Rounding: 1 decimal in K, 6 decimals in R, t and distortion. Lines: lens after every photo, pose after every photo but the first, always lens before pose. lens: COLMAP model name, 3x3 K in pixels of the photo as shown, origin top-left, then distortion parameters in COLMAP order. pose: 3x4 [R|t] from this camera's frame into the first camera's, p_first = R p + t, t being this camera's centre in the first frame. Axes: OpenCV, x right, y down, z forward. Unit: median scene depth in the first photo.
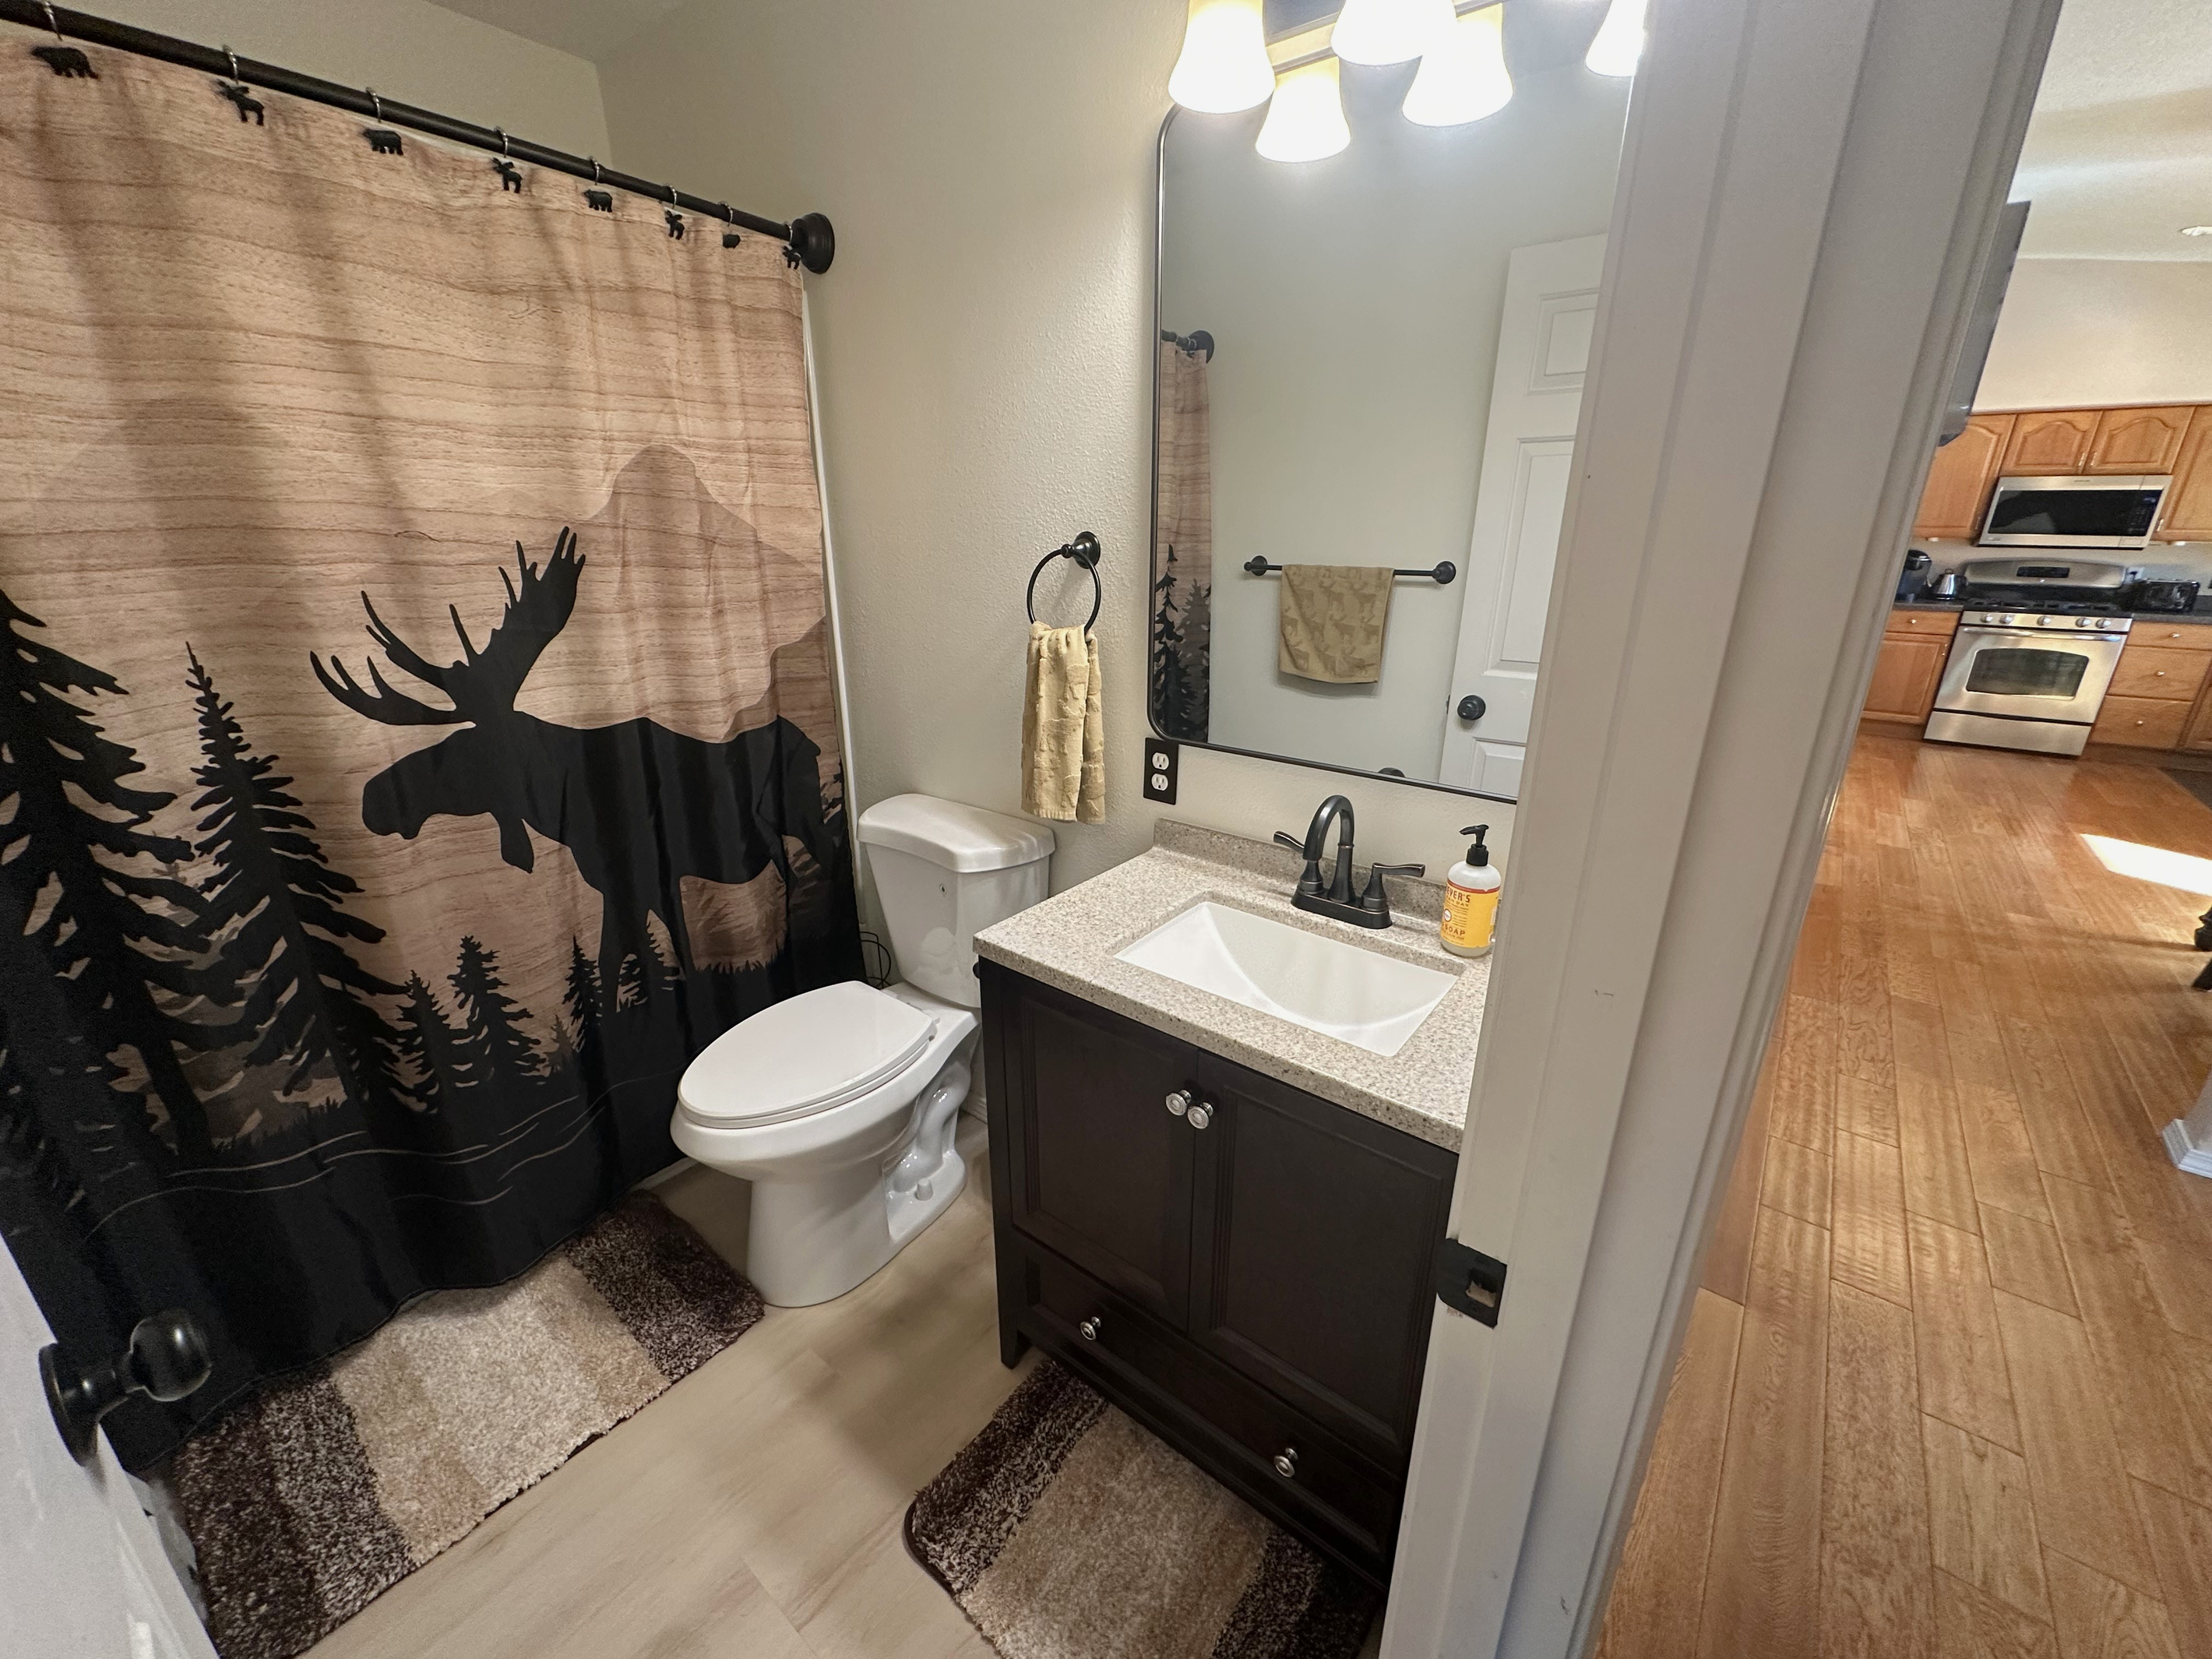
lens RADIAL K [[882.4, 0, 1110.0], [0, 882.4, 823.2], [0, 0, 1]] dist [-0.000277, 0.000117]
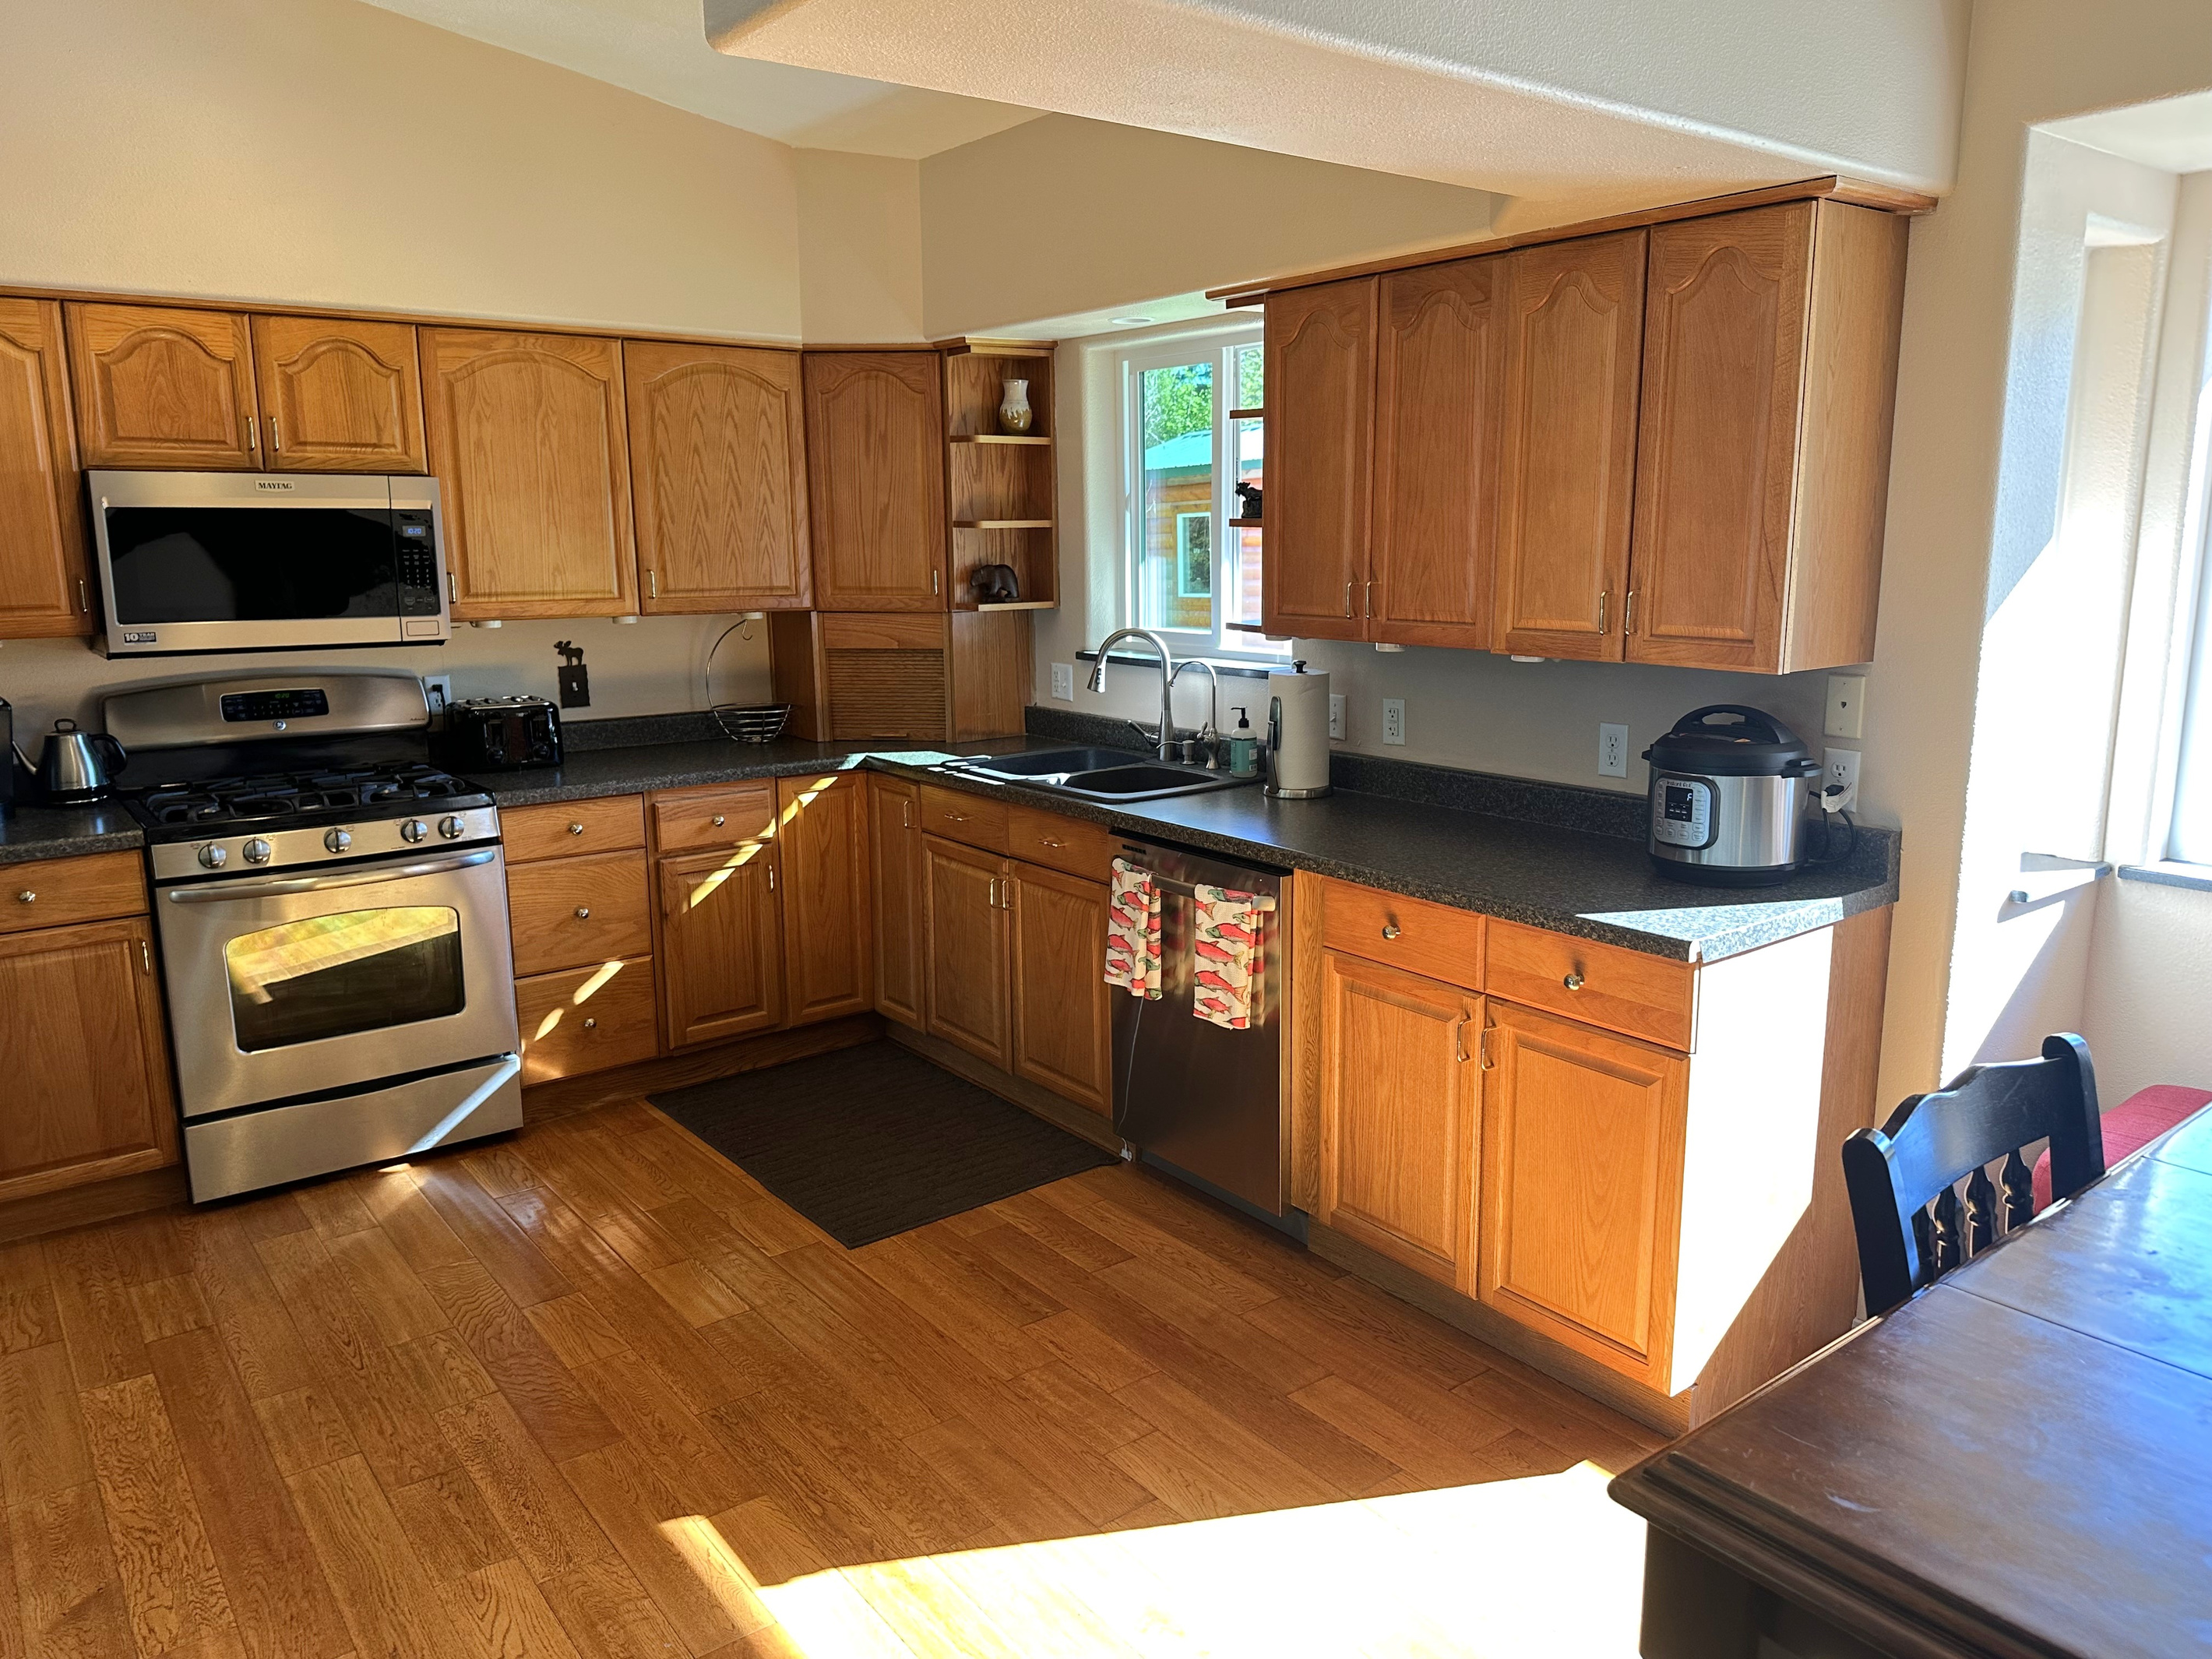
lens RADIAL K [[1562.4, 0, 1116.0], [0, 1562.4, 824.4], [0, 0, 1]] dist [0.081397, -0.098353]
pose [[0.242028, -0.190054, 0.951474, 0.488653], [0.324524, 0.940007, 0.105214, -0.197160], [-0.914389, 0.283311, 0.289185, 0.491525]]
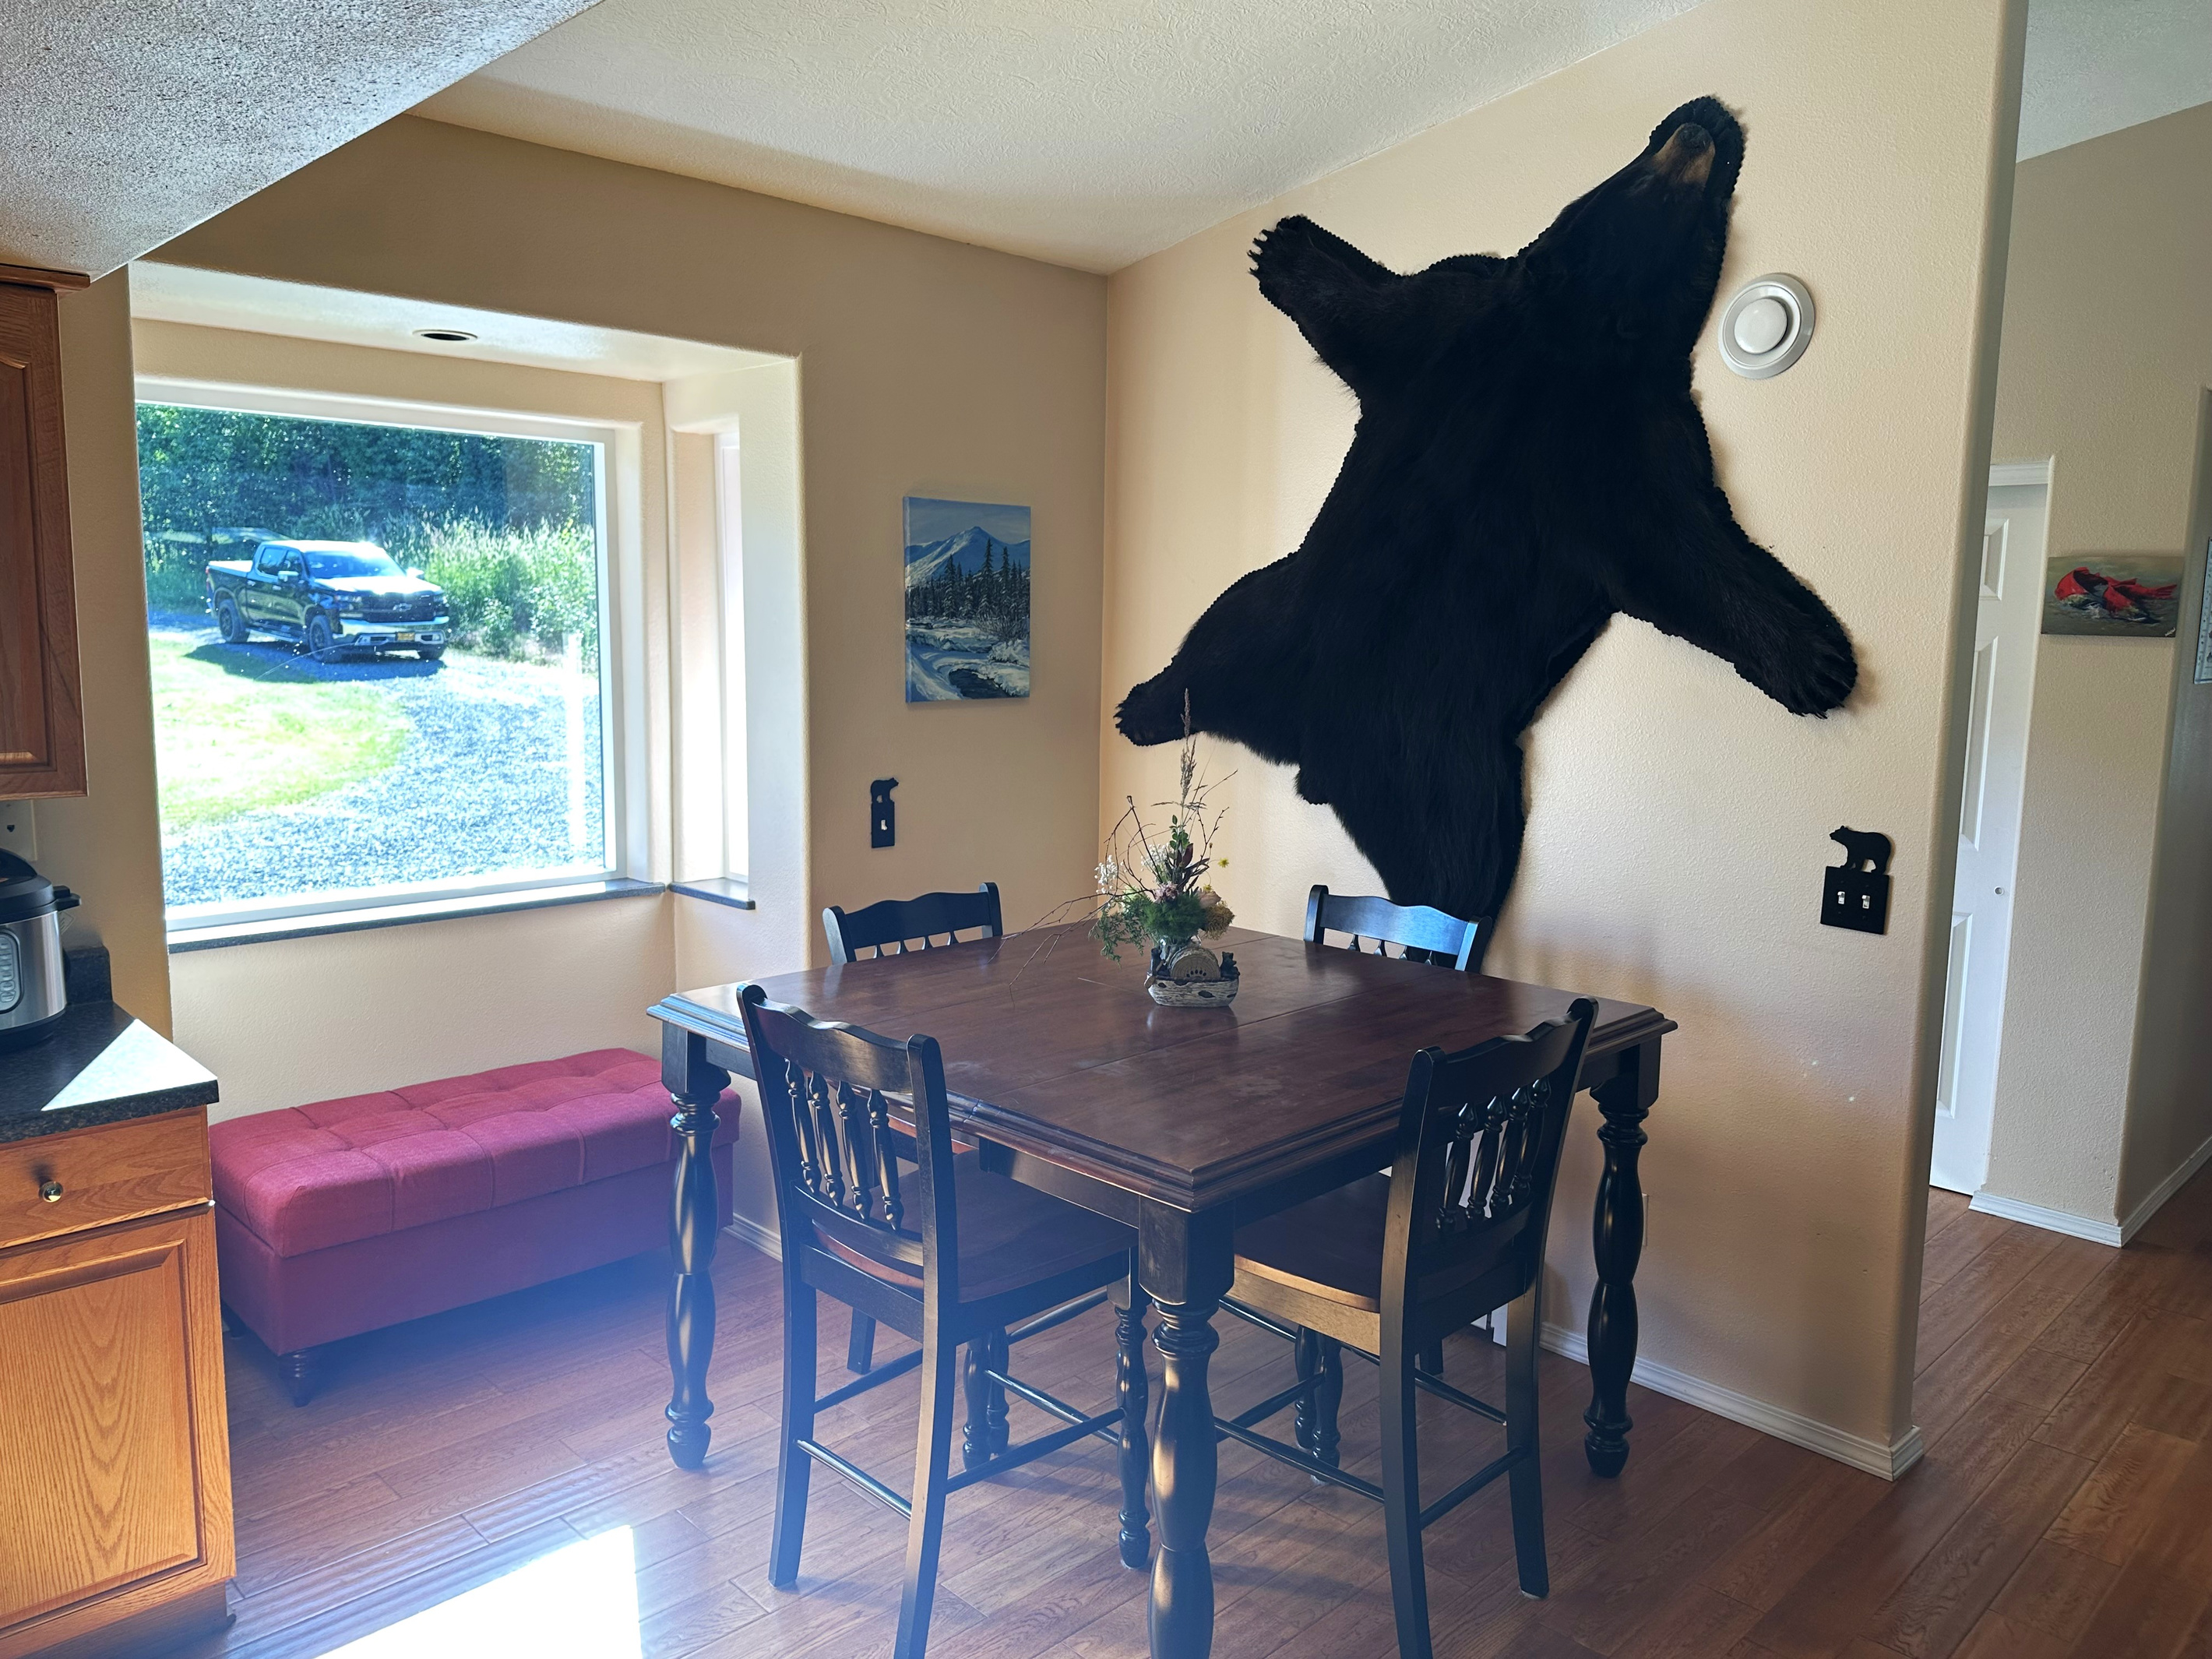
lens RADIAL K [[1562.4, 0, 1116.0], [0, 1562.4, 824.4], [0, 0, 1]] dist [0.081397, -0.098353]
pose [[-0.993001, -0.035573, 0.112620, 0.668339], [0.018294, 0.895724, 0.444233, -0.306637], [-0.116679, 0.443184, -0.888805, 0.794213]]
